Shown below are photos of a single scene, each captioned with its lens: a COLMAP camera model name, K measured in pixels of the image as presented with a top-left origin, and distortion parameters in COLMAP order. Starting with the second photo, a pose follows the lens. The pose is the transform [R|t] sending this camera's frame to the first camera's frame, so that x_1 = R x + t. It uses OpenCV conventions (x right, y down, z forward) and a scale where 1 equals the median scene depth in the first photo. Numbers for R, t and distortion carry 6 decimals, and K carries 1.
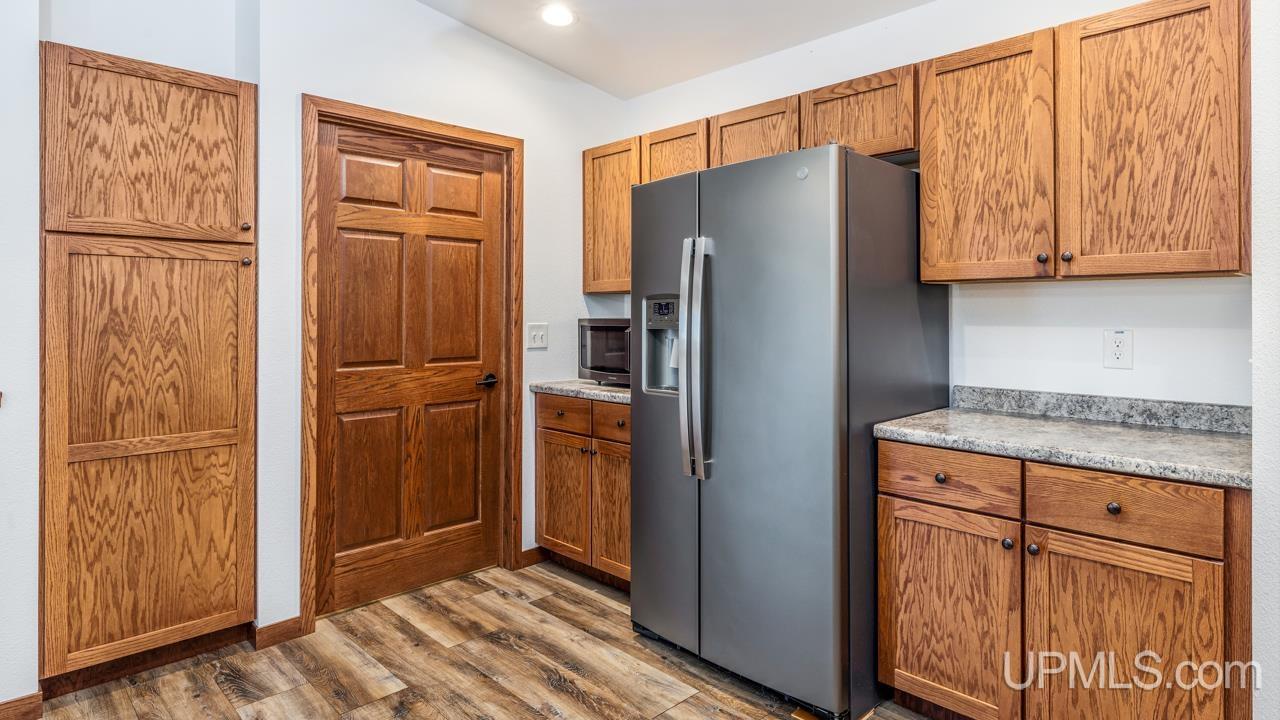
lens RADIAL K [[690.5, 0, 636.4], [0, 690.5, 315.1], [0, 0, 1]] dist [0.002446, 0.000403]
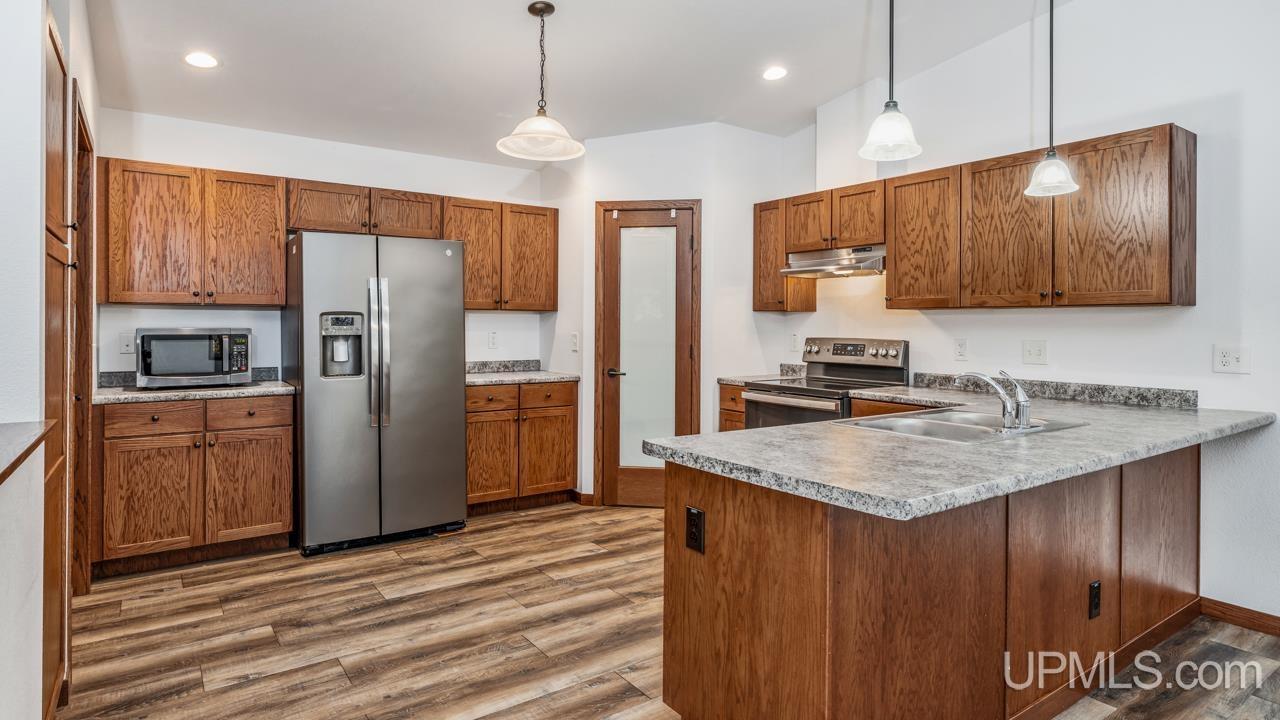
lens RADIAL K [[690.5, 0, 636.4], [0, 690.5, 315.1], [0, 0, 1]] dist [0.002446, 0.000403]
pose [[0.163835, 0.007505, 0.986459, -1.421479], [-0.008126, 0.999947, -0.006258, -0.021497], [-0.986454, -0.006991, 0.163887, 0.139442]]
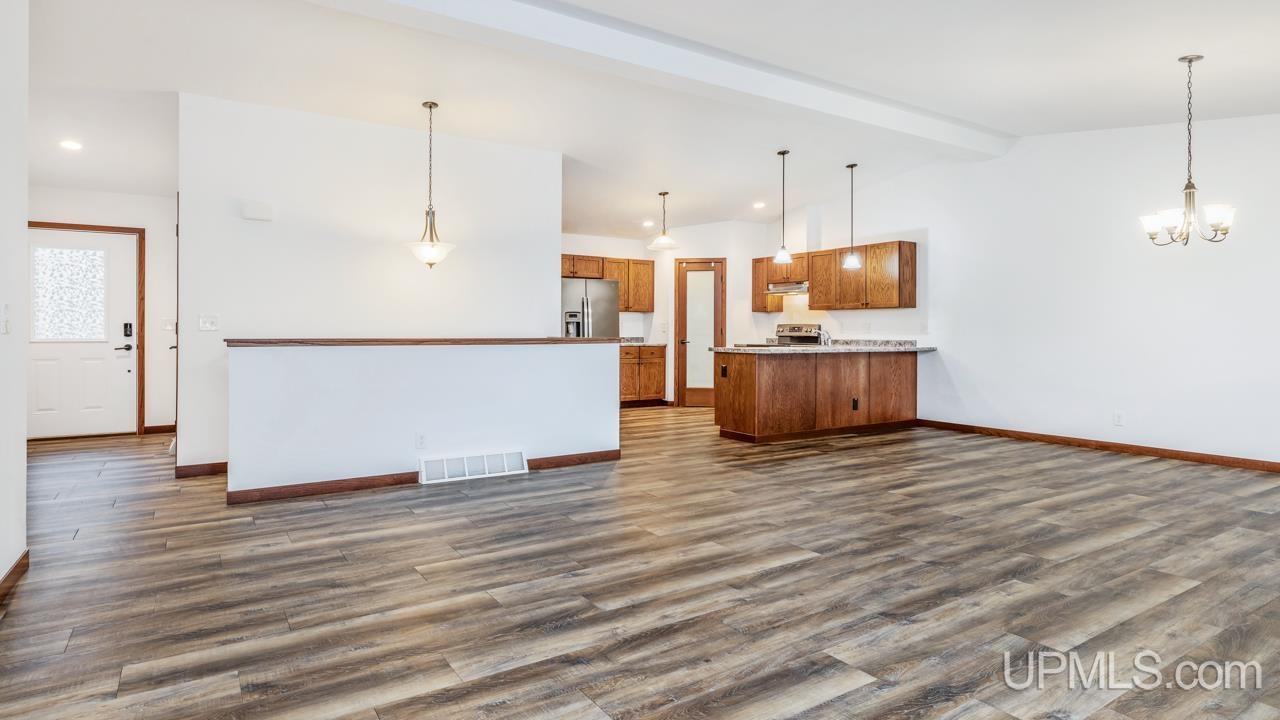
lens RADIAL K [[690.5, 0, 636.4], [0, 690.5, 315.1], [0, 0, 1]] dist [0.002446, 0.000403]
pose [[0.201162, 0.014560, 0.979450, -3.565274], [-0.006320, 0.999888, -0.013566, 0.033113], [-0.979538, -0.003461, 0.201232, -0.021409]]
